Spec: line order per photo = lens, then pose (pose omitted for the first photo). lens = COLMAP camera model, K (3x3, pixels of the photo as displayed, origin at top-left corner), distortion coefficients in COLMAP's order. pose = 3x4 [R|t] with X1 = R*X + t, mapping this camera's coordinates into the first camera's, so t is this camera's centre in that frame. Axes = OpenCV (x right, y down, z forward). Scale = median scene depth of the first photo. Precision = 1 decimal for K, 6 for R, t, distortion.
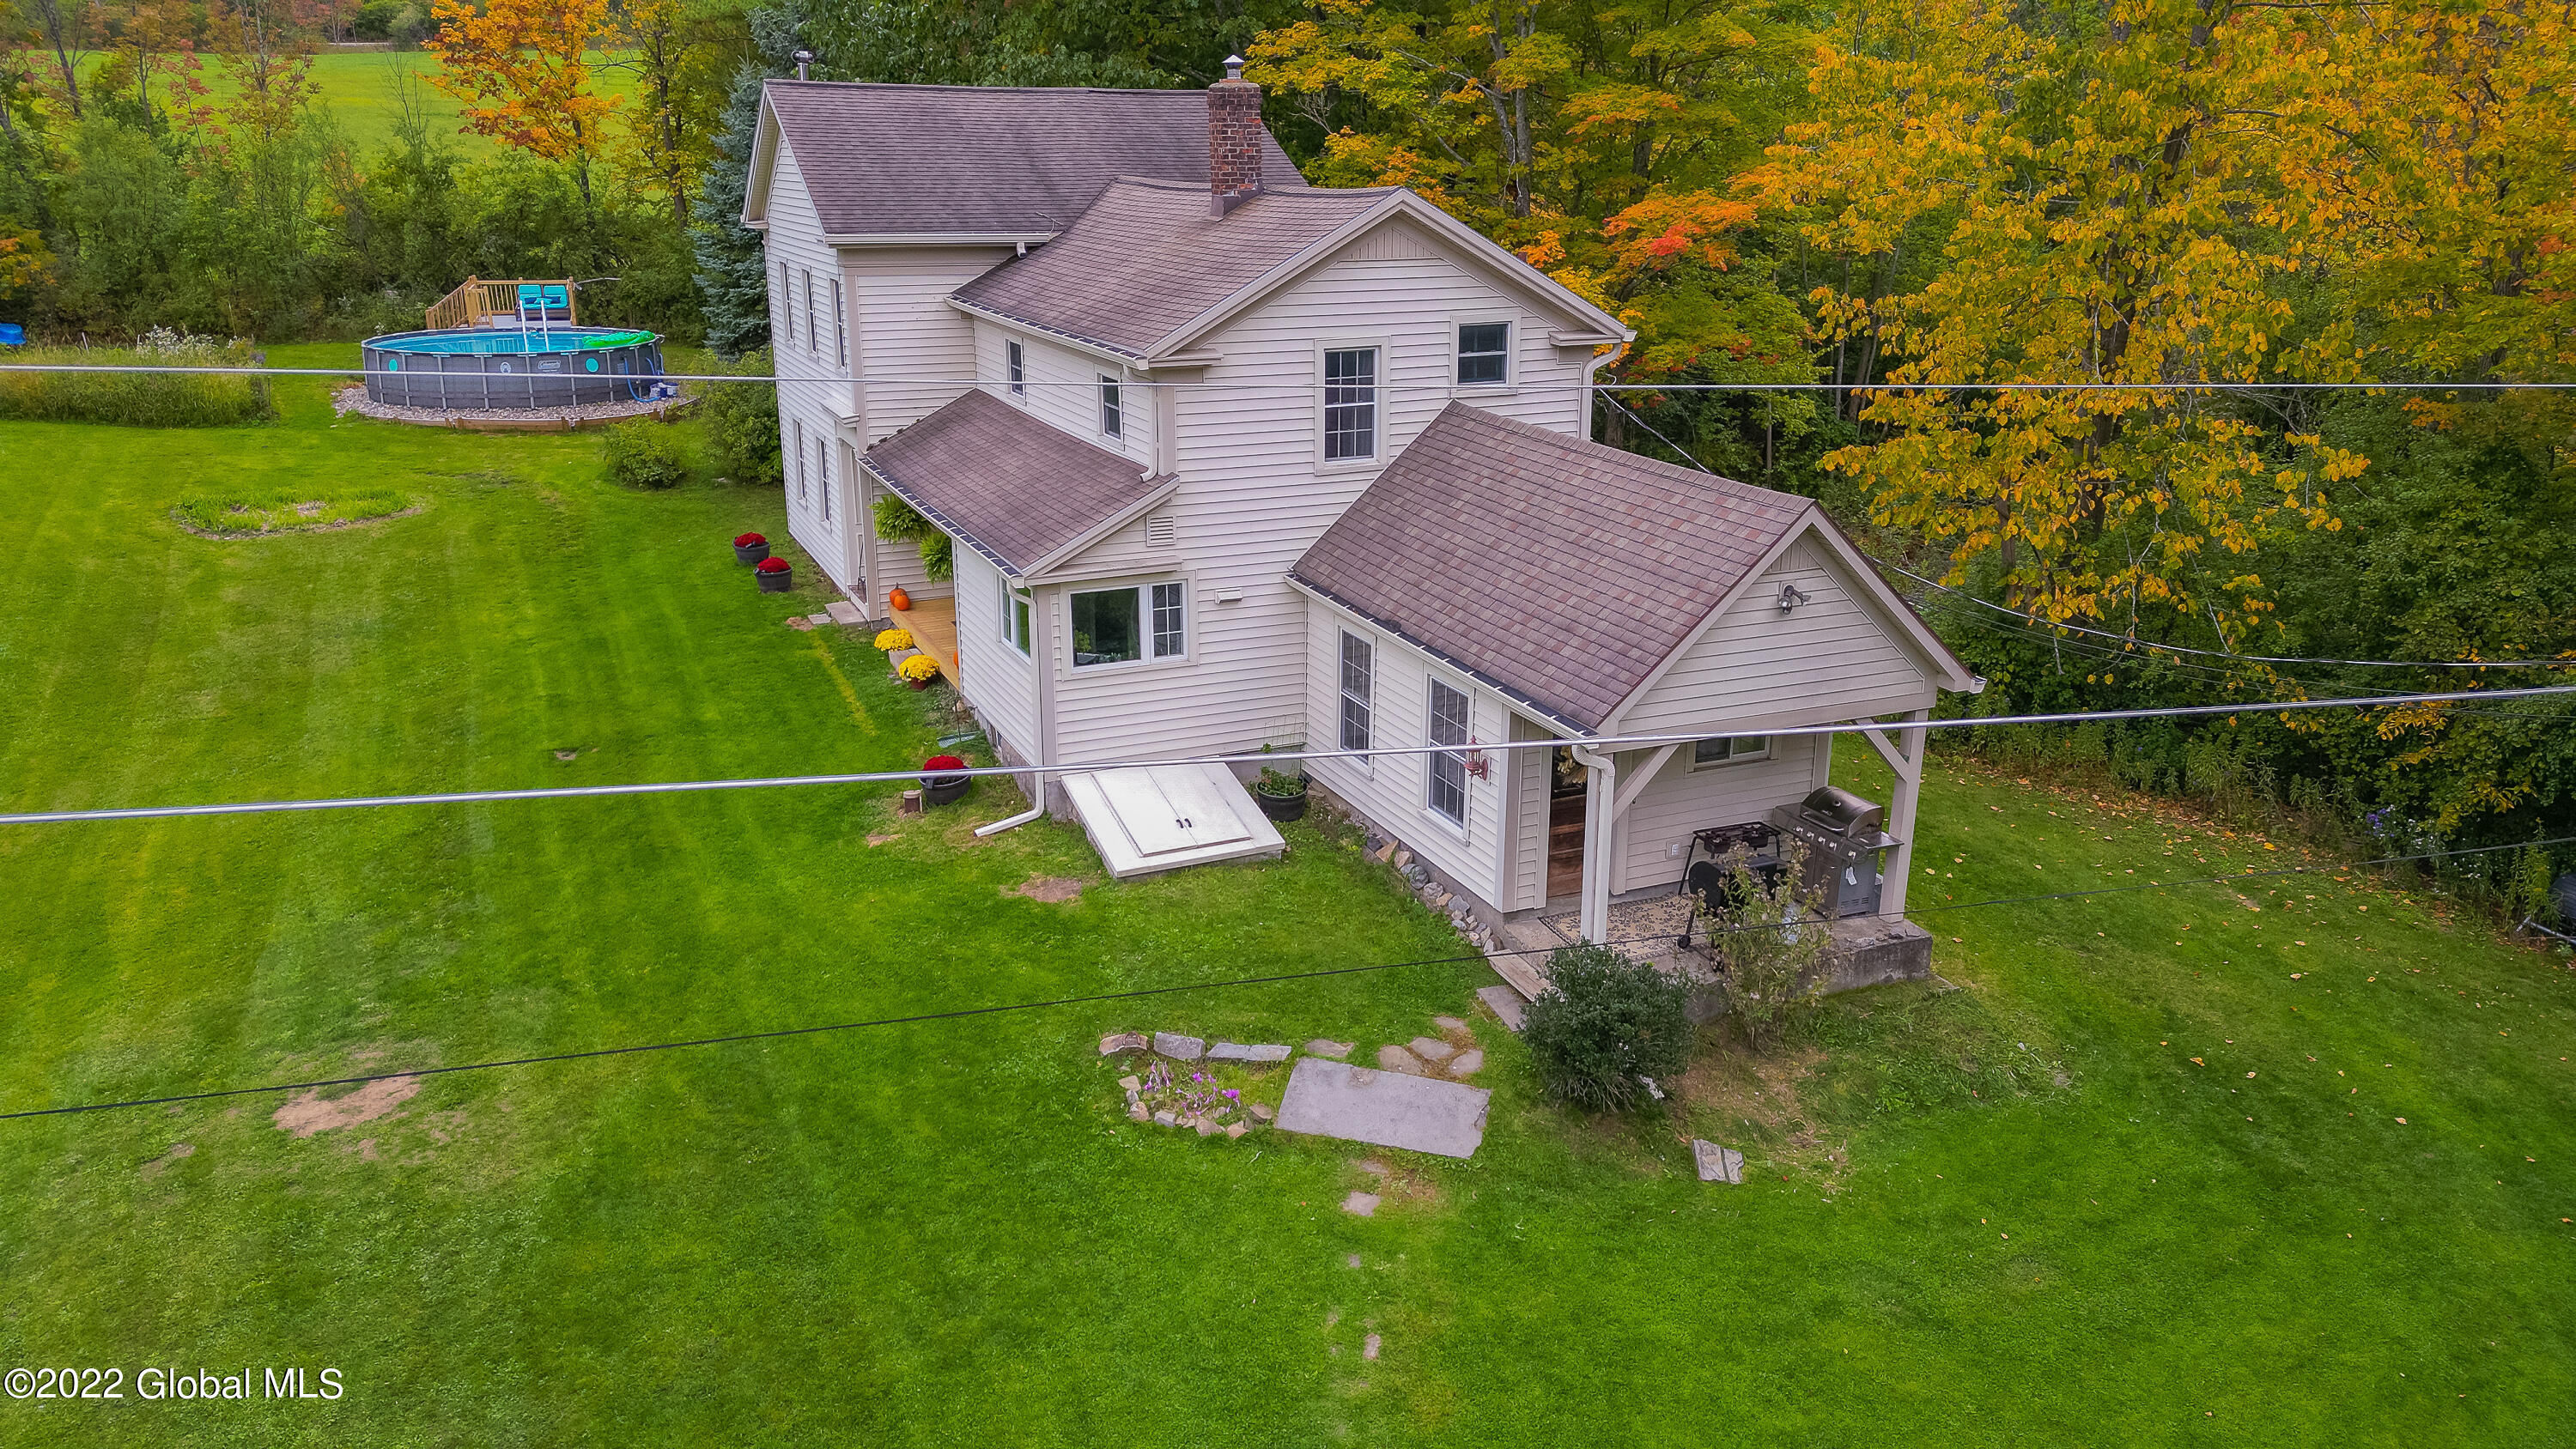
lens RADIAL K [[1792.6, 0, 1289.1], [0, 1792.6, 721.5], [0, 0, 1]] dist [0.102880, -0.111812]
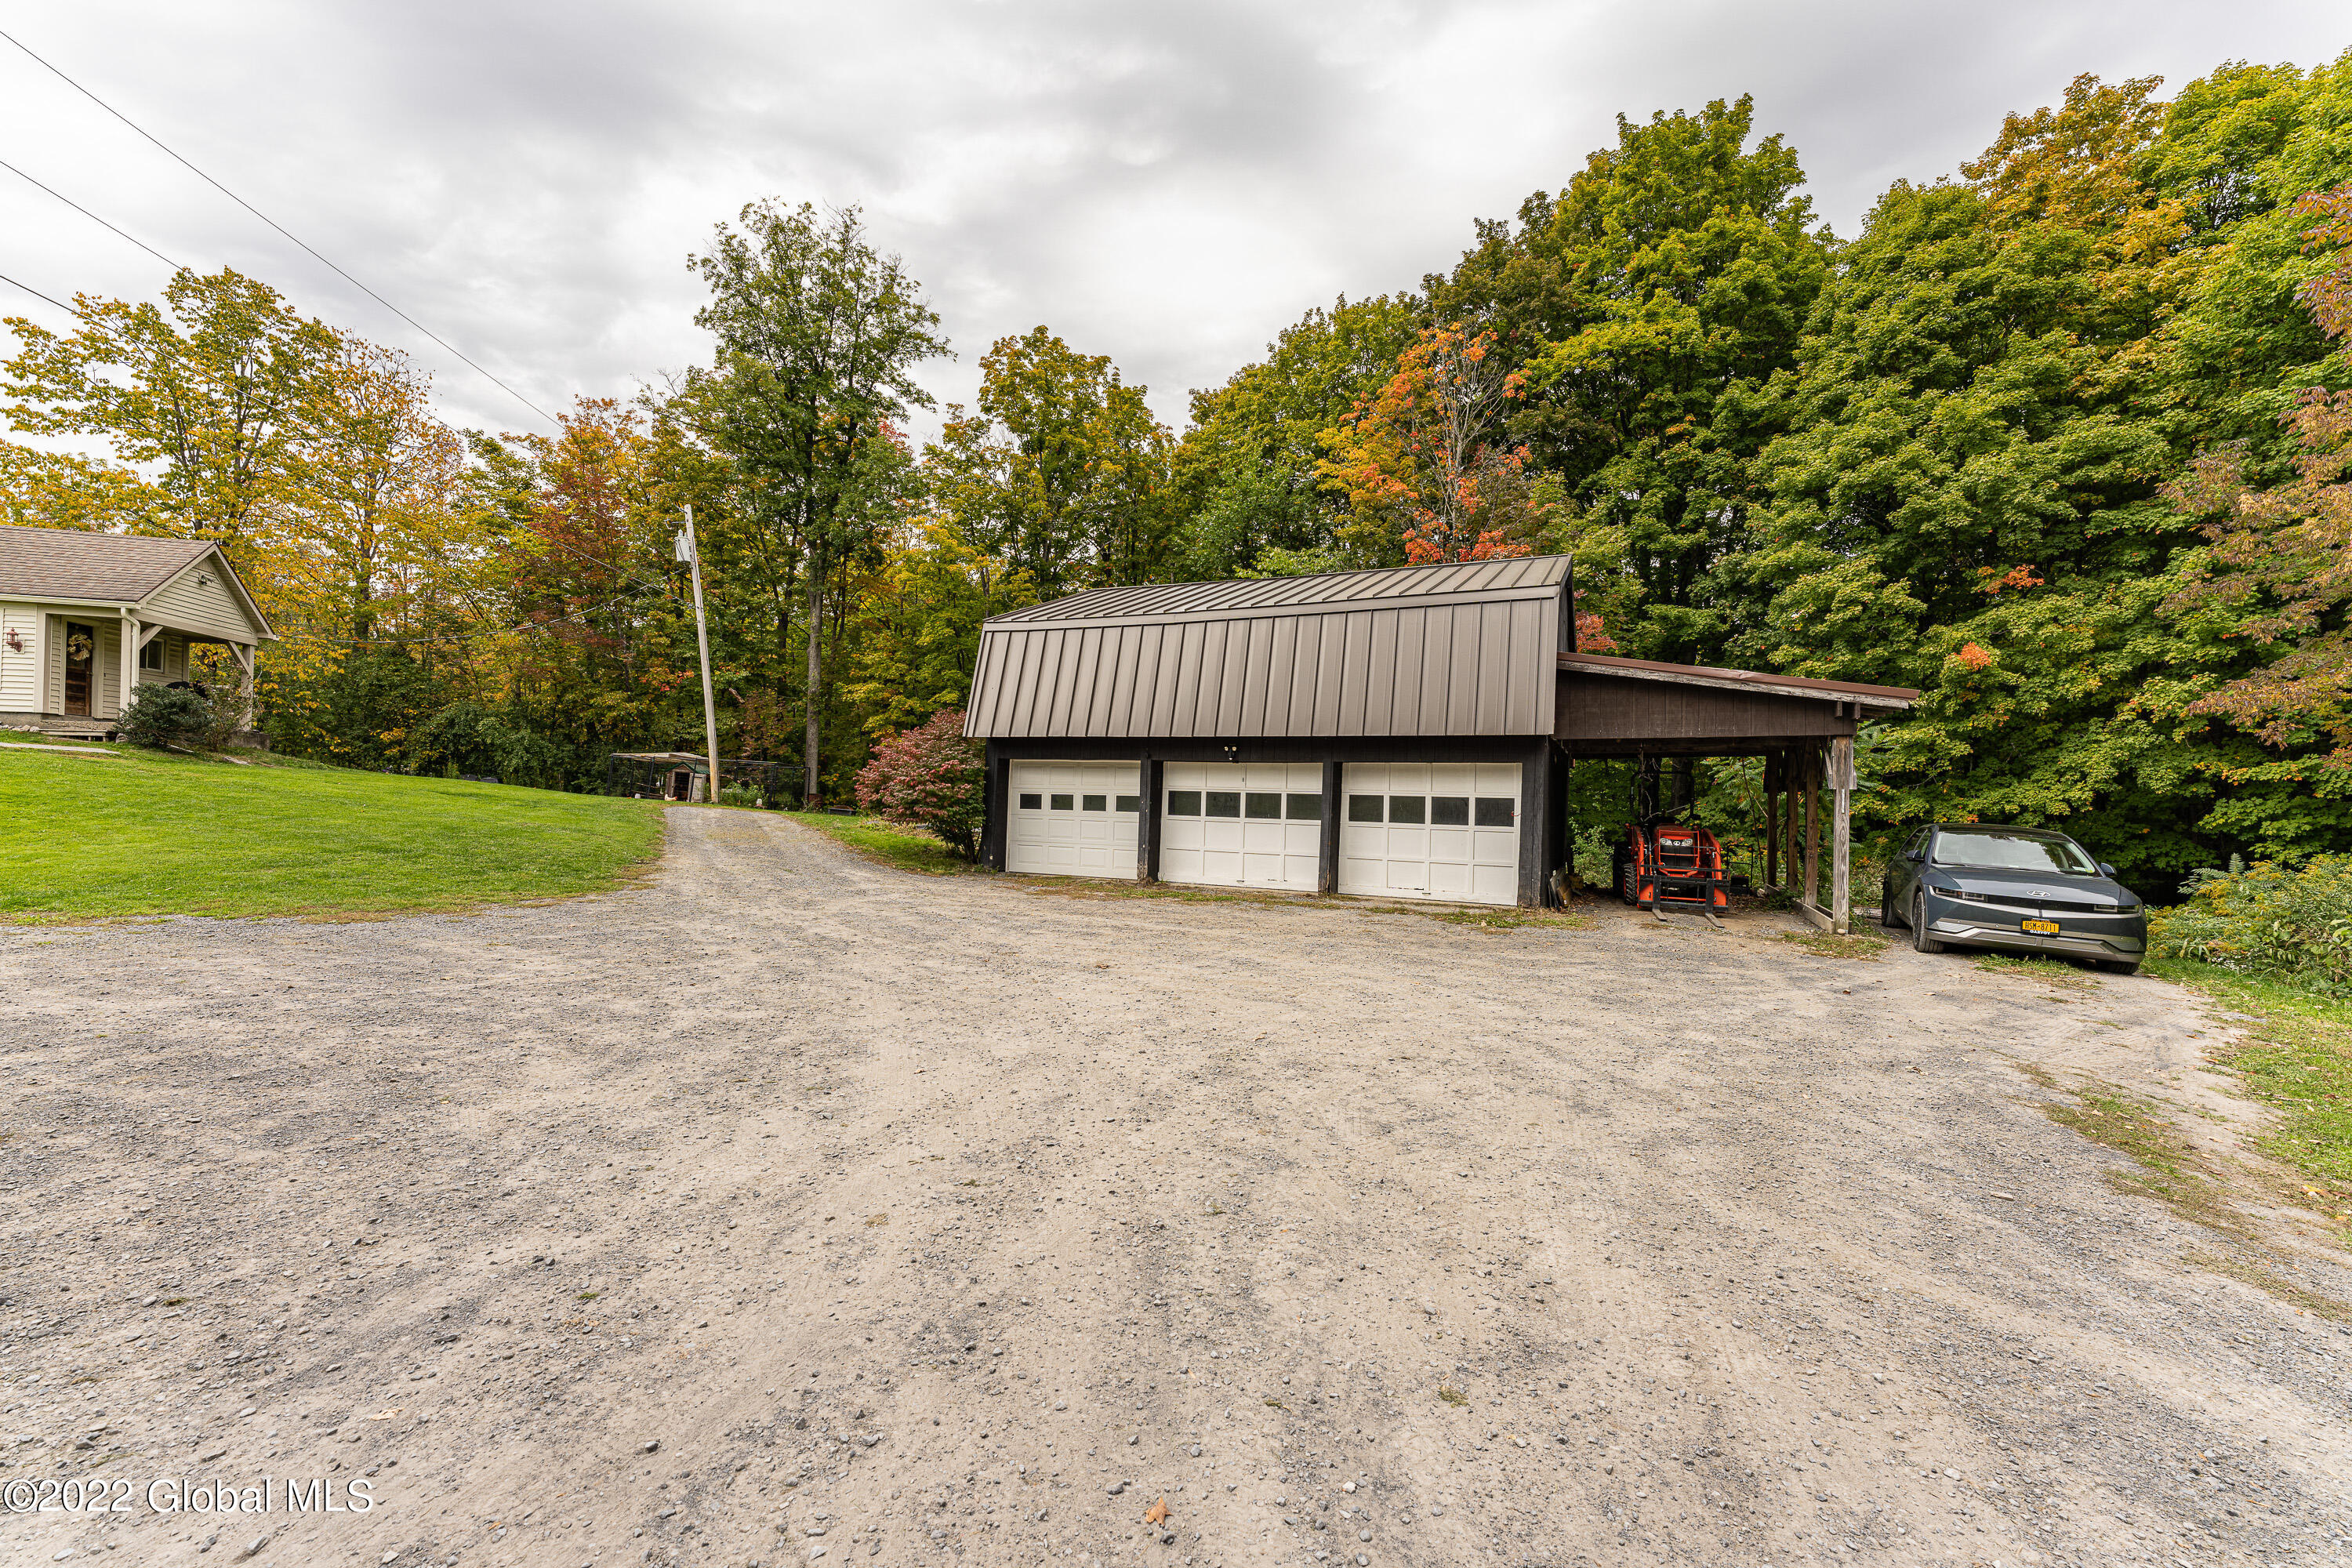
lens RADIAL K [[938.4, 0, 1178.8], [0, 938.4, 782.7], [0, 0, 1]] dist [0.001872, 0.000404]
pose [[0.172122, 0.014056, 0.984975, -0.585588], [0.283315, 0.956945, -0.063165, 0.500094], [-0.943455, 0.289930, 0.160729, -0.329875]]
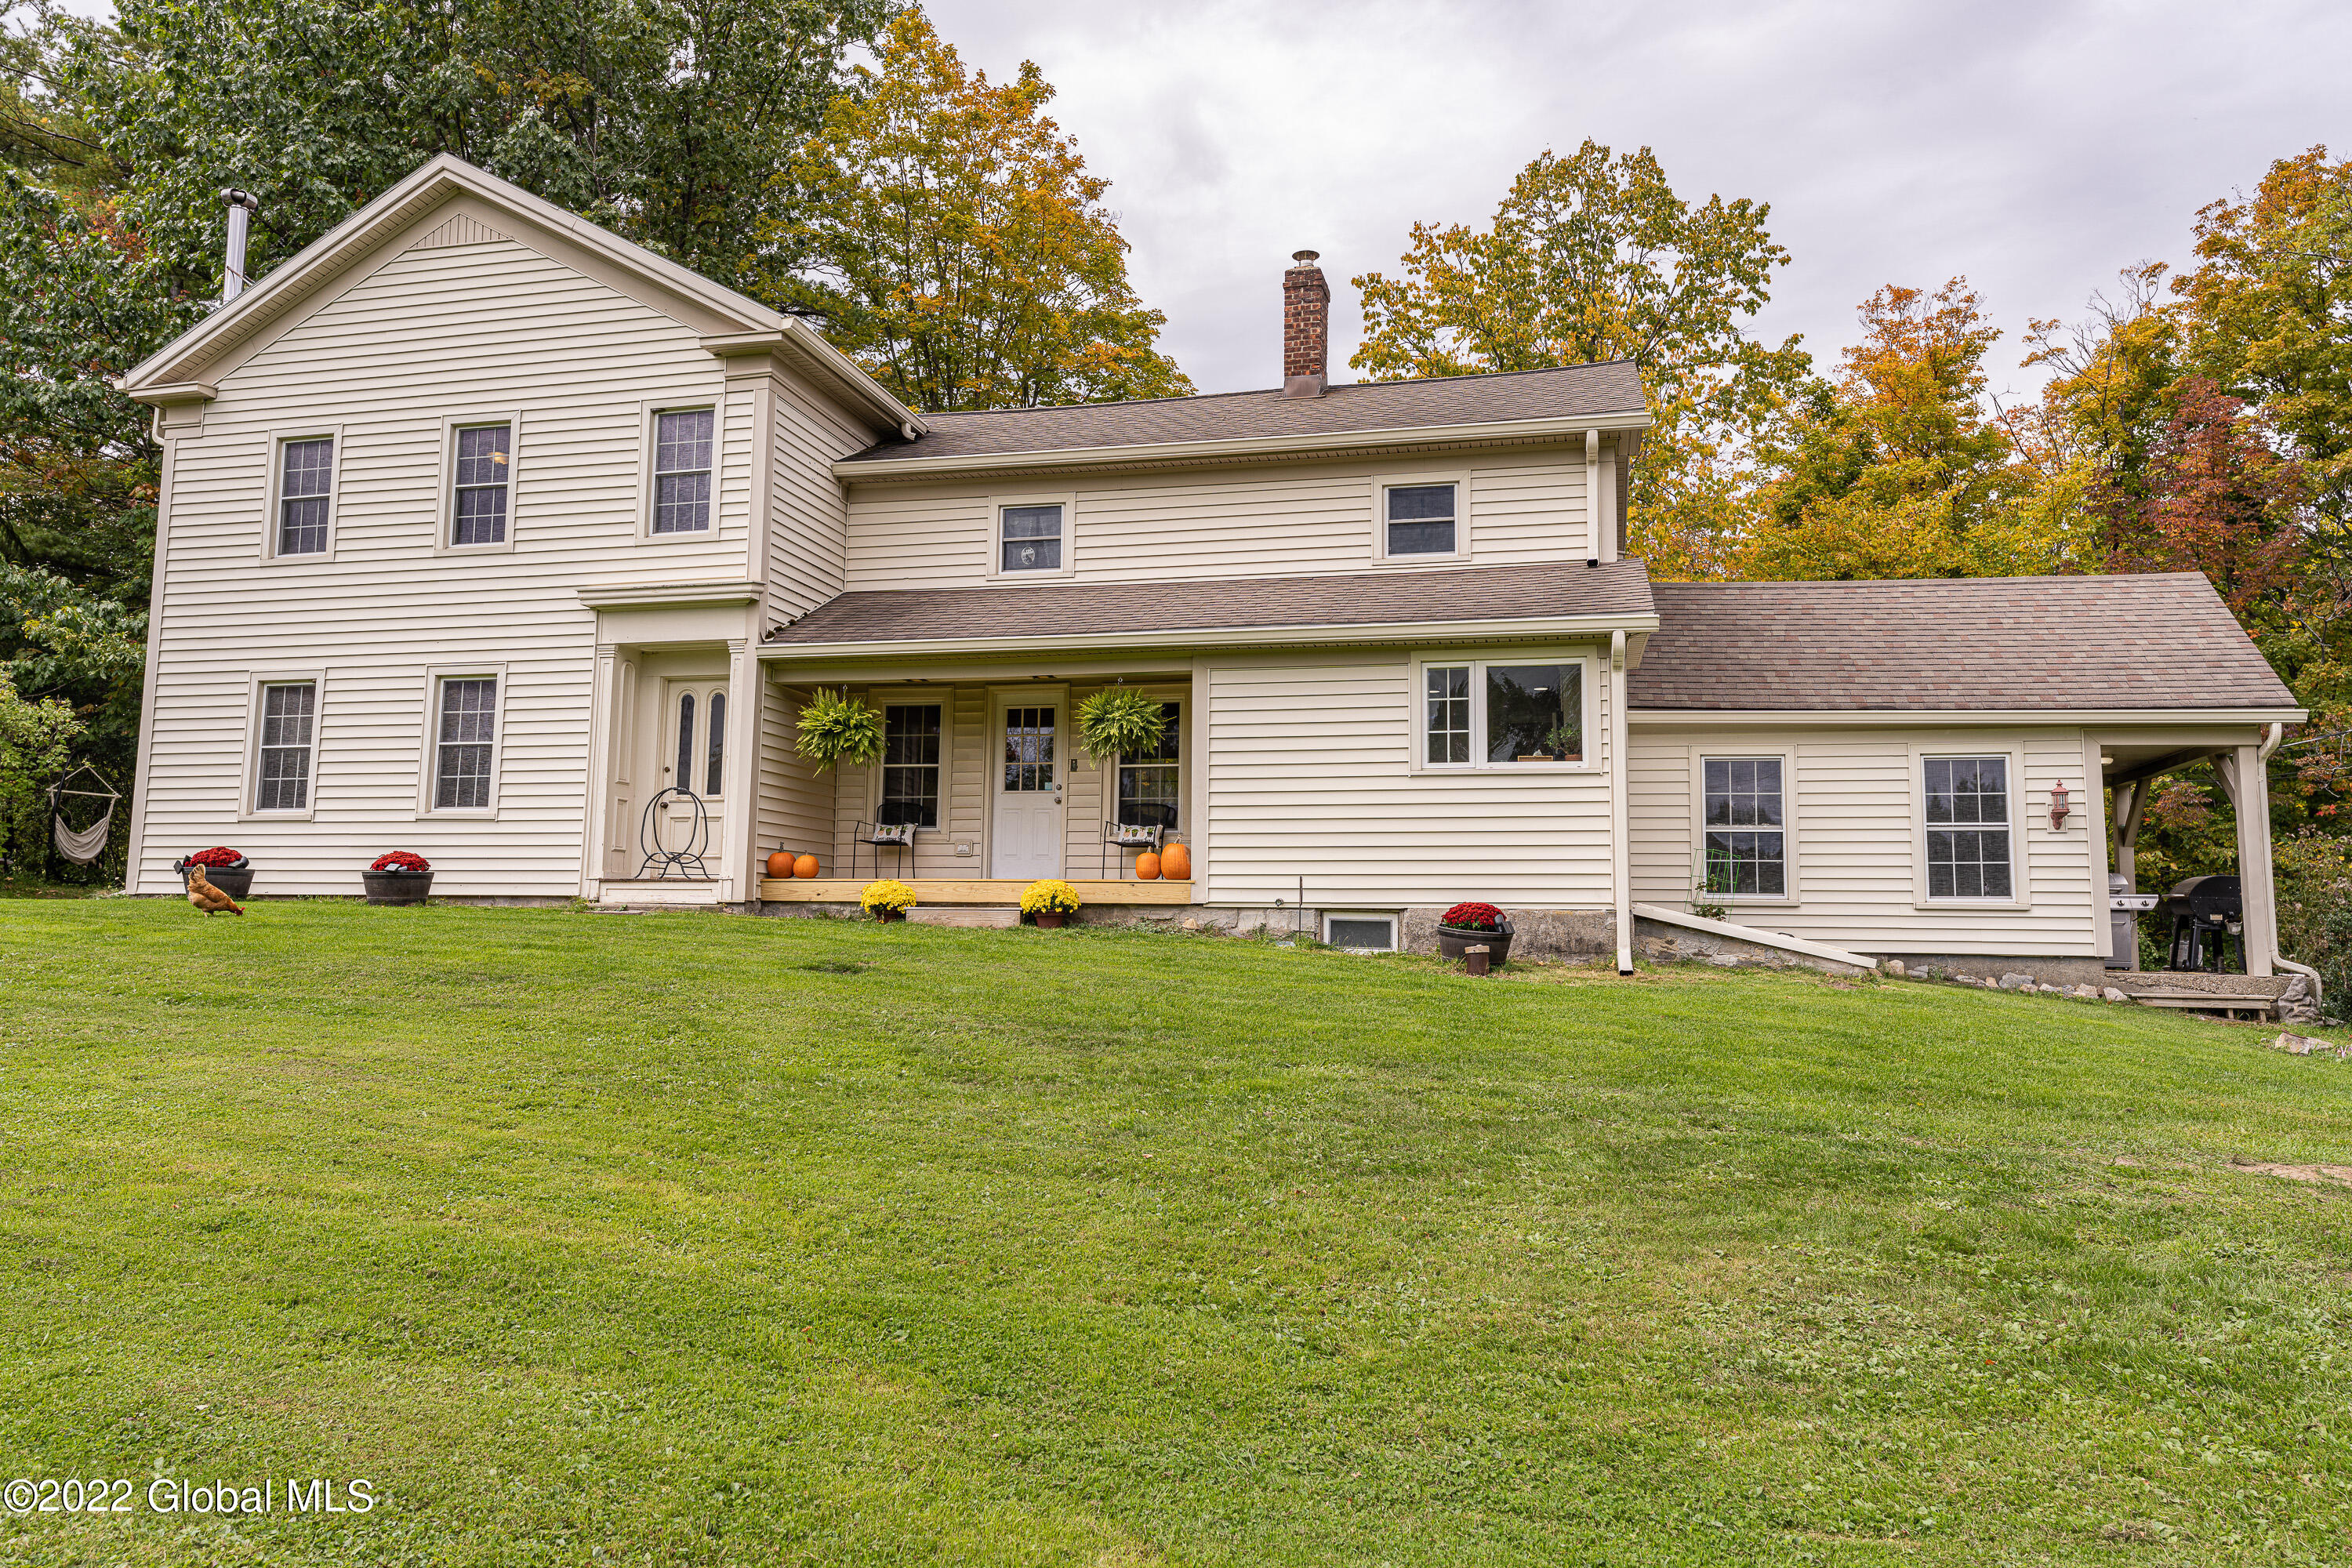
lens RADIAL K [[1558.3, 0, 1187.8], [0, 1558.3, 779.1], [0, 0, 1]] dist [0.003280, 0.000310]
pose [[0.610916, 0.090345, 0.786523, -0.688862], [0.225674, 0.932378, -0.282387, 0.112754], [-0.758849, 0.350013, 0.549217, 0.691821]]
